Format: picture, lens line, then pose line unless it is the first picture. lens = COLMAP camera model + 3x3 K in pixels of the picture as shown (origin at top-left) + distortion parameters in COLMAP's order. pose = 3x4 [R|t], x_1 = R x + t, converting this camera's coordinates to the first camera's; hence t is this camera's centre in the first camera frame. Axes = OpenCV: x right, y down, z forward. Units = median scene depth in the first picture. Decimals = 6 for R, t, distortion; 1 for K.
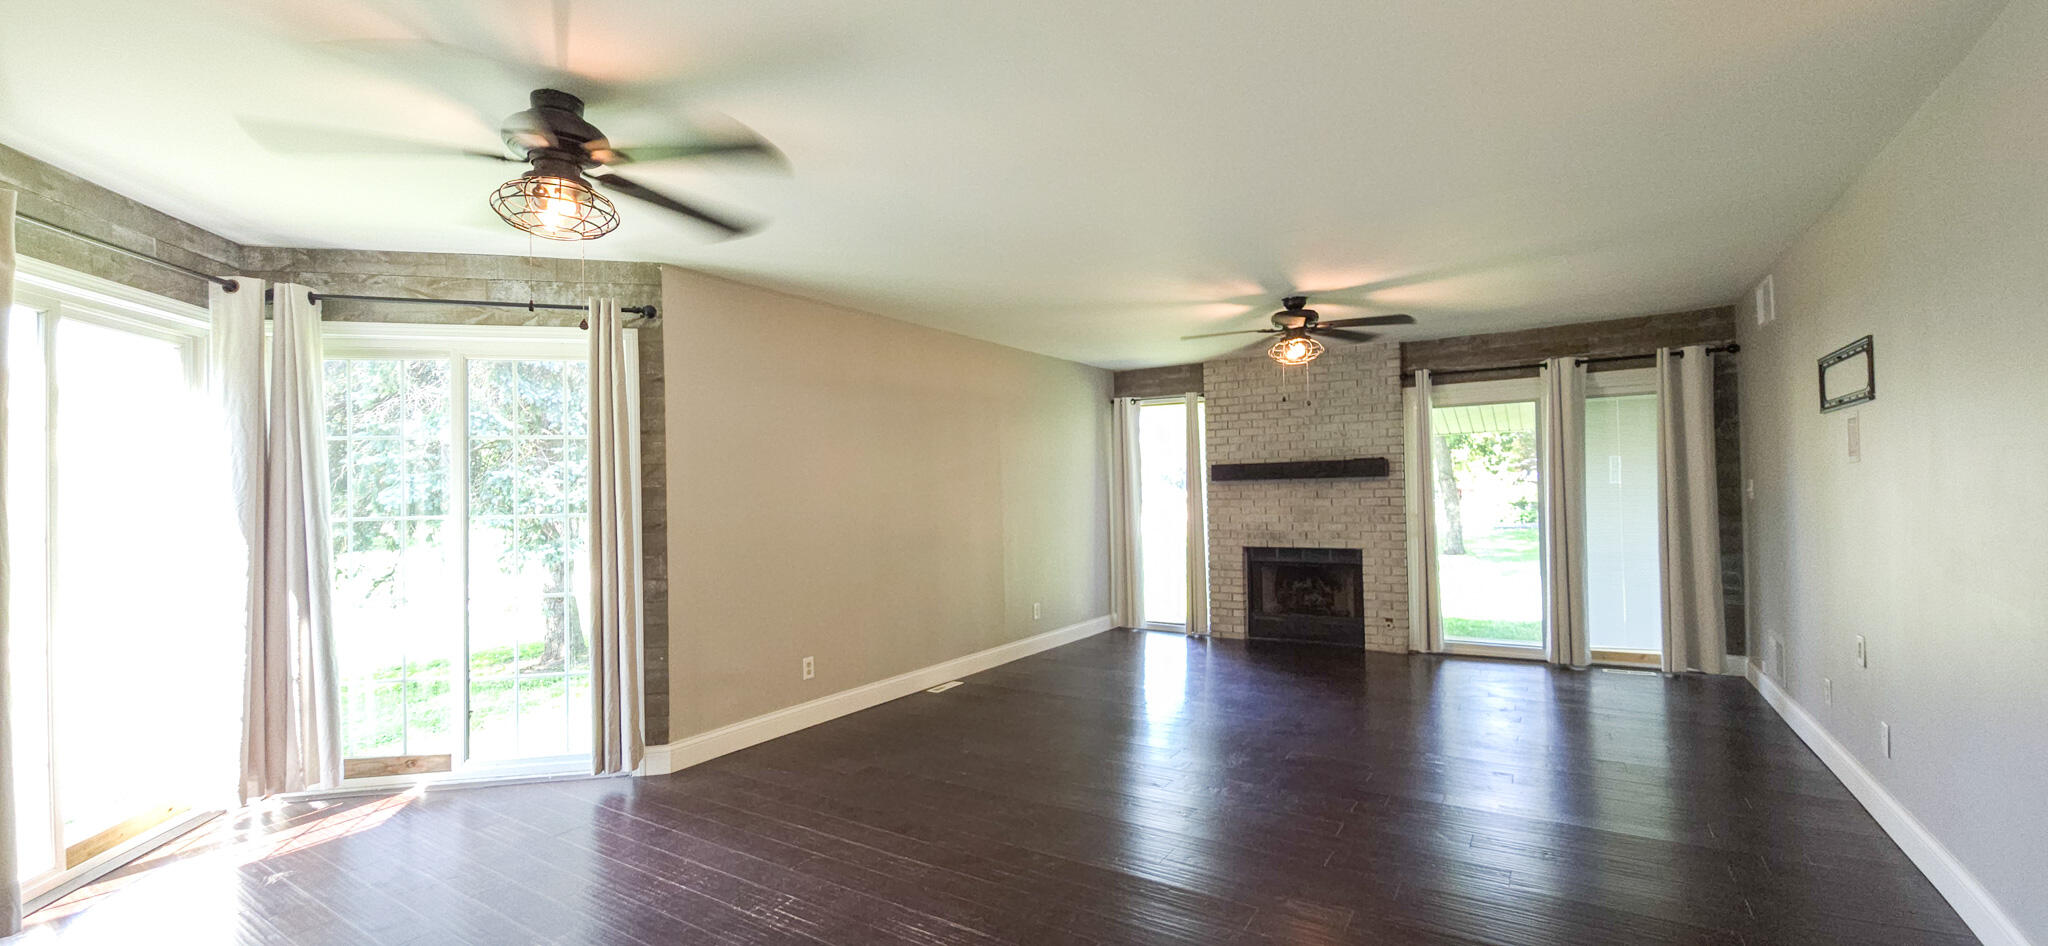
lens RADIAL K [[835.9, 0, 1031.2], [0, 835.9, 478.4], [0, 0, 1]] dist [0.001902, 0.000187]
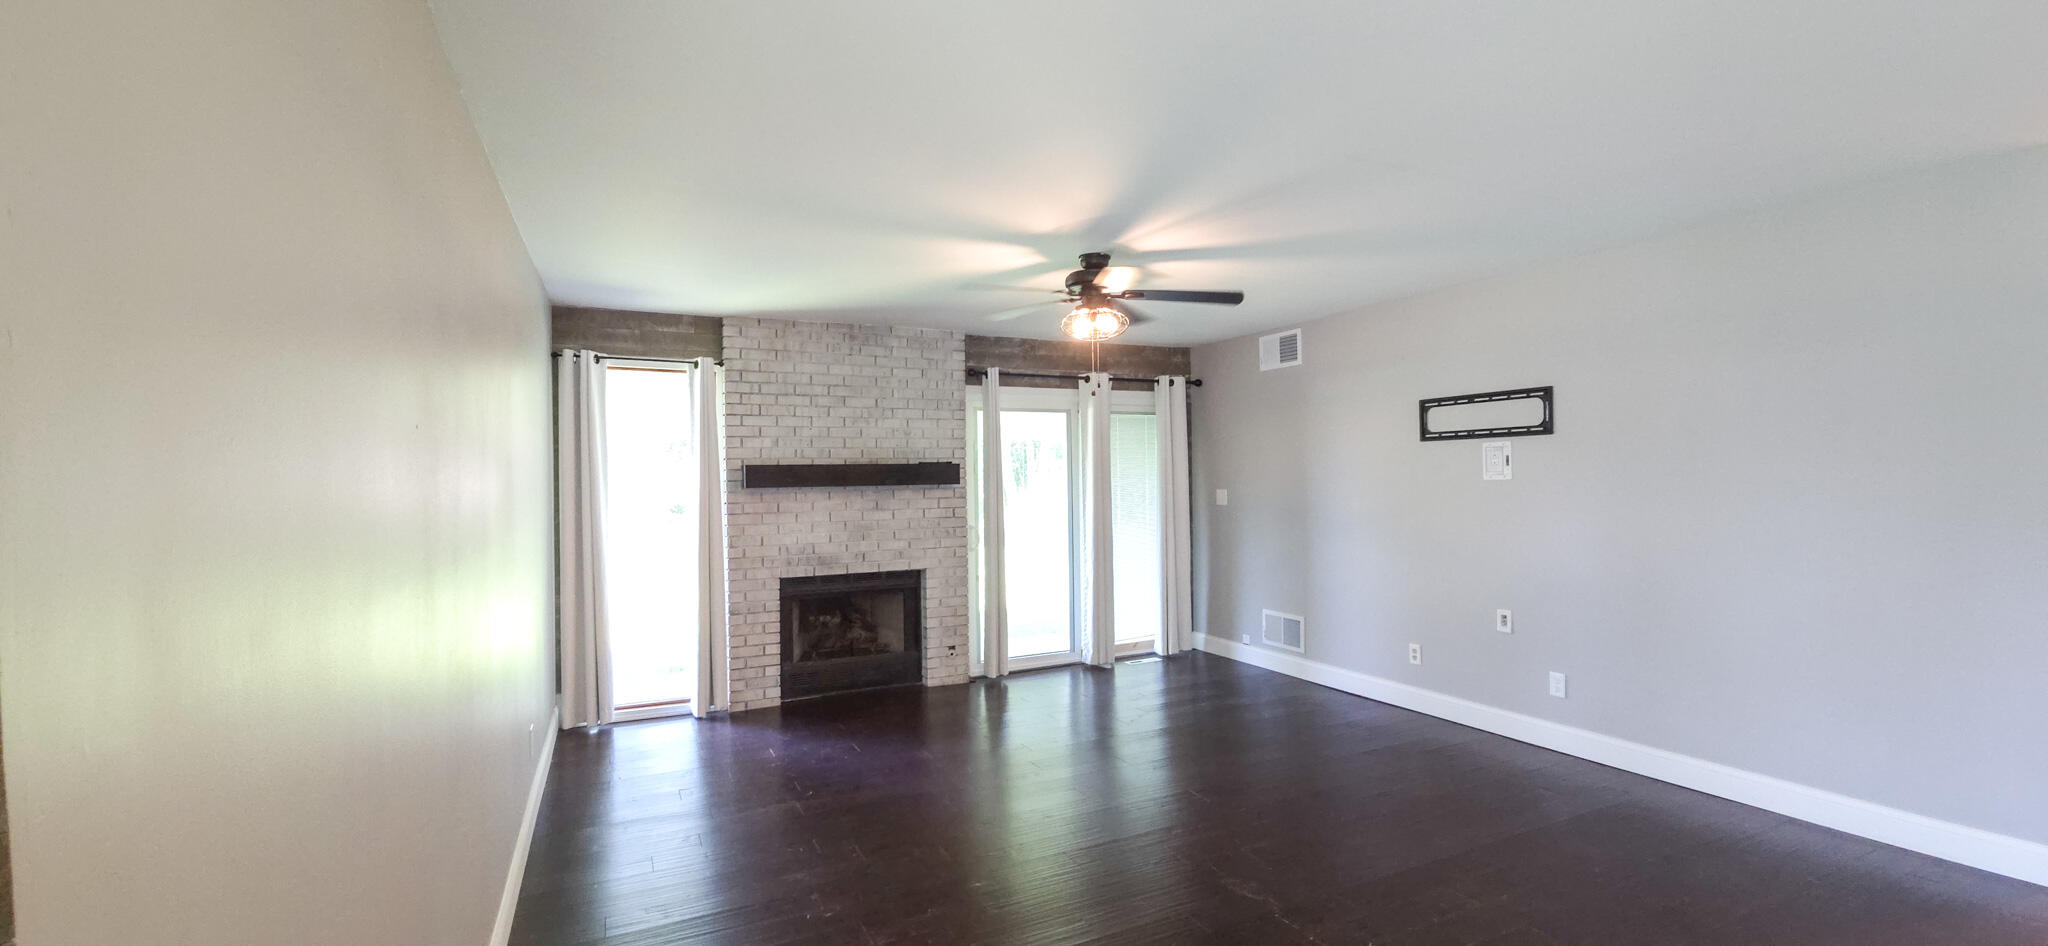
lens RADIAL K [[831.8, 0, 1012.6], [0, 831.8, 474.9], [0, 0, 1]] dist [-0.003540, -0.000761]
pose [[0.524885, 0.015550, 0.851031, -0.295691], [-0.009467, 0.999878, -0.012430, -0.001621], [-0.851121, -0.001532, 0.524968, 0.508788]]
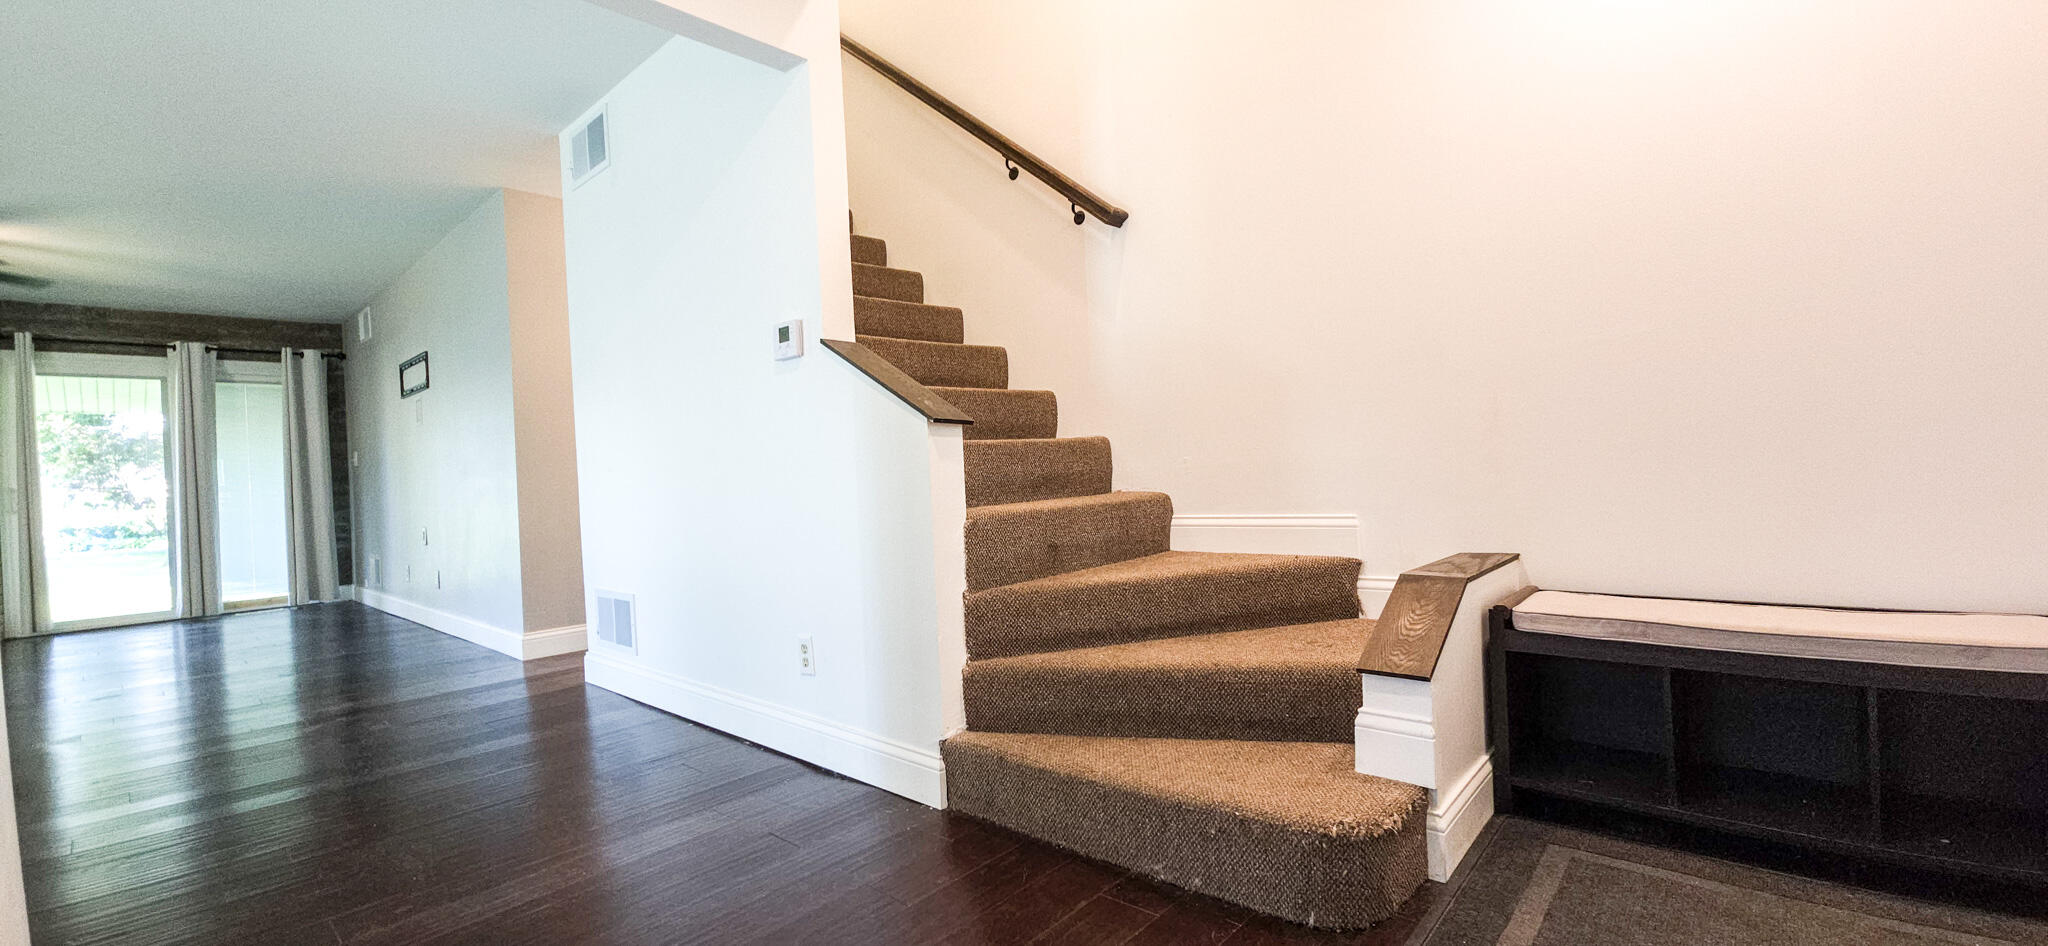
lens RADIAL K [[831.8, 0, 1012.6], [0, 831.8, 474.9], [0, 0, 1]] dist [-0.003540, -0.000761]
pose [[0.177326, 0.013298, 0.984062, -0.237930], [0.024502, 0.999539, -0.017922, 0.073303], [-0.983847, 0.027289, 0.176918, -0.247948]]
